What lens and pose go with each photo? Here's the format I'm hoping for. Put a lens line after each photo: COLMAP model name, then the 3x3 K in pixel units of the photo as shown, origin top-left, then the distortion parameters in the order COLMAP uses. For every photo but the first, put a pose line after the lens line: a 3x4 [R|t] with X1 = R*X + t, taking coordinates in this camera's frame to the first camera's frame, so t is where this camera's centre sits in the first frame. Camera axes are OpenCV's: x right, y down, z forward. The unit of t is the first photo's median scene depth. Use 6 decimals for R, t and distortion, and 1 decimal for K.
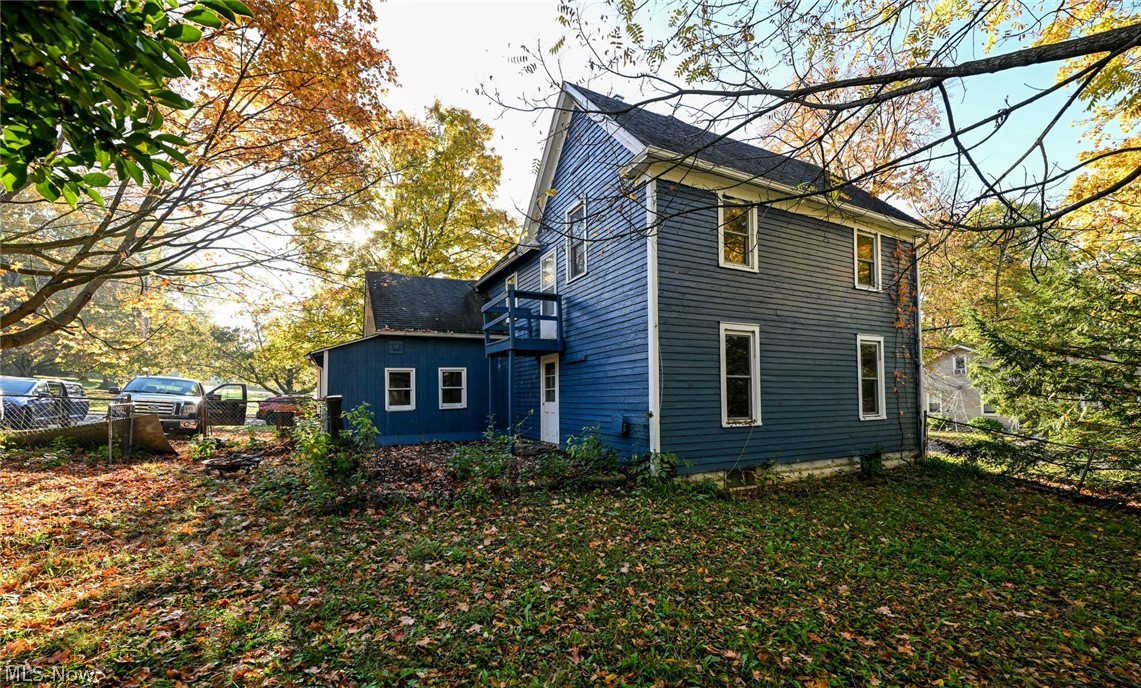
lens RADIAL K [[465.5, 0, 564.2], [0, 465.5, 382.5], [0, 0, 1]] dist [-0.001908, 0.000215]
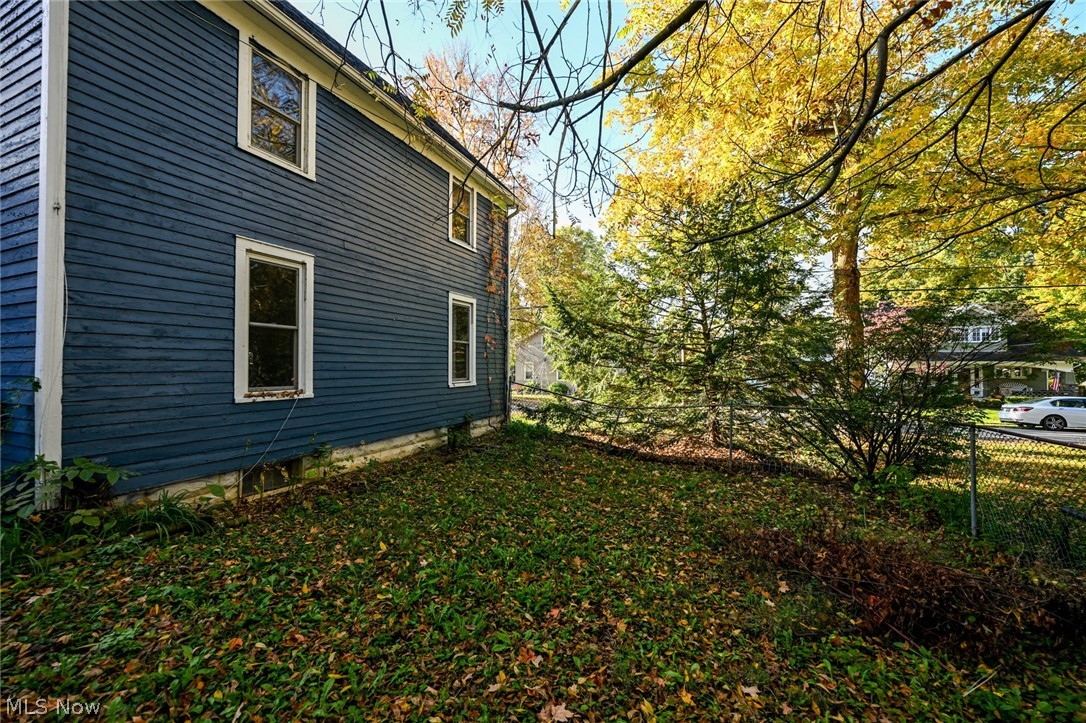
lens RADIAL K [[434.3, 0, 543.2], [0, 434.3, 363.6], [0, 0, 1]] dist [0.009209, -0.000315]
pose [[0.768904, 0.014286, 0.639204, 0.249630], [-0.029085, 0.999497, 0.012648, 0.020499], [-0.638702, -0.028316, 0.768933, 0.248084]]
